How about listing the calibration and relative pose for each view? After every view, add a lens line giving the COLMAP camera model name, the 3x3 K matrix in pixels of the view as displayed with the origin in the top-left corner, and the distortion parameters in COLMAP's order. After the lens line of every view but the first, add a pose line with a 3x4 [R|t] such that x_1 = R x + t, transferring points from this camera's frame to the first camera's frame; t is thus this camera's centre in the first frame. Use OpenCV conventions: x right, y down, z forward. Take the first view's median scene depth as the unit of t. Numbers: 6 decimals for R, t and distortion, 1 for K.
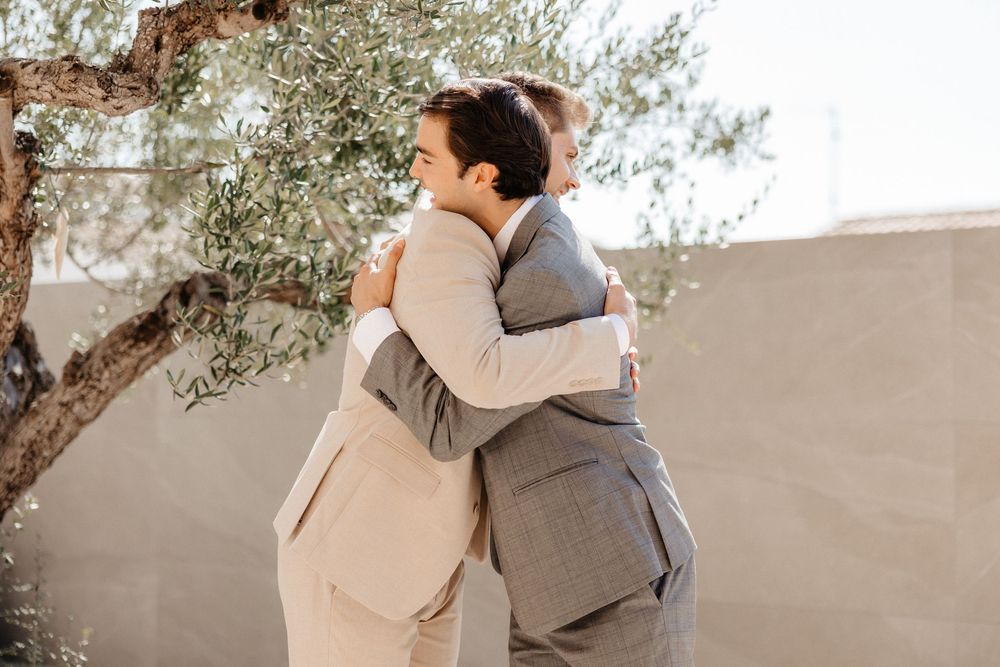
lens RADIAL K [[1723.1, 0, 500.0], [0, 1723.1, 333.5], [0, 0, 1]] dist [-0.000159, 0.020133]
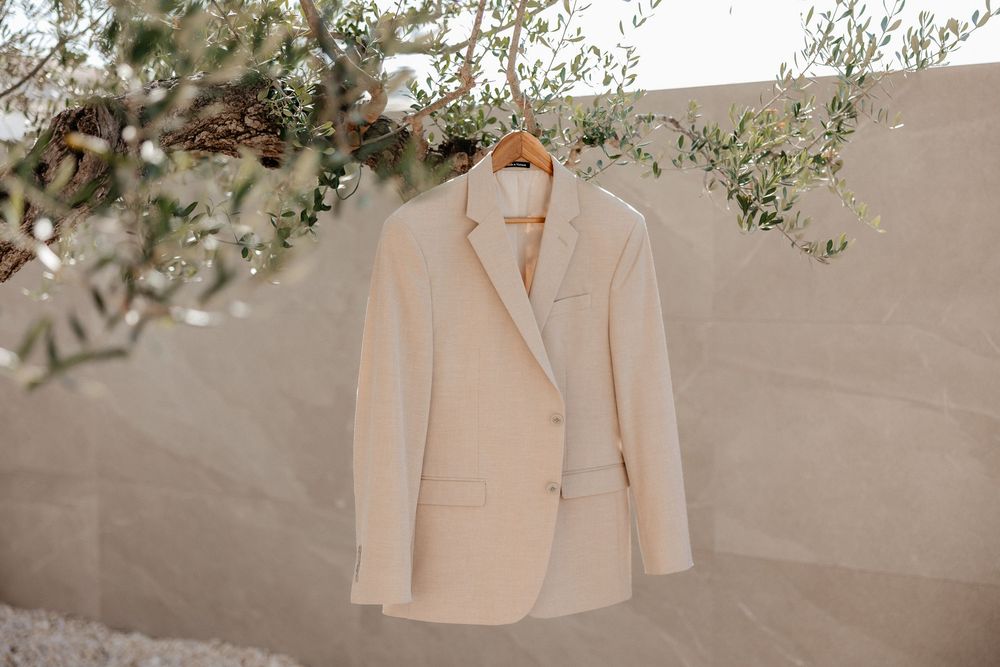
lens RADIAL K [[1516.5, 0, 500.0], [0, 1516.5, 333.5], [0, 0, 1]] dist [0.006180, -0.003504]
pose [[0.999047, -0.005504, 0.043310, -0.061258], [0.001853, 0.996473, 0.083889, -0.000289], [-0.043619, -0.083729, 0.995533, 0.457265]]
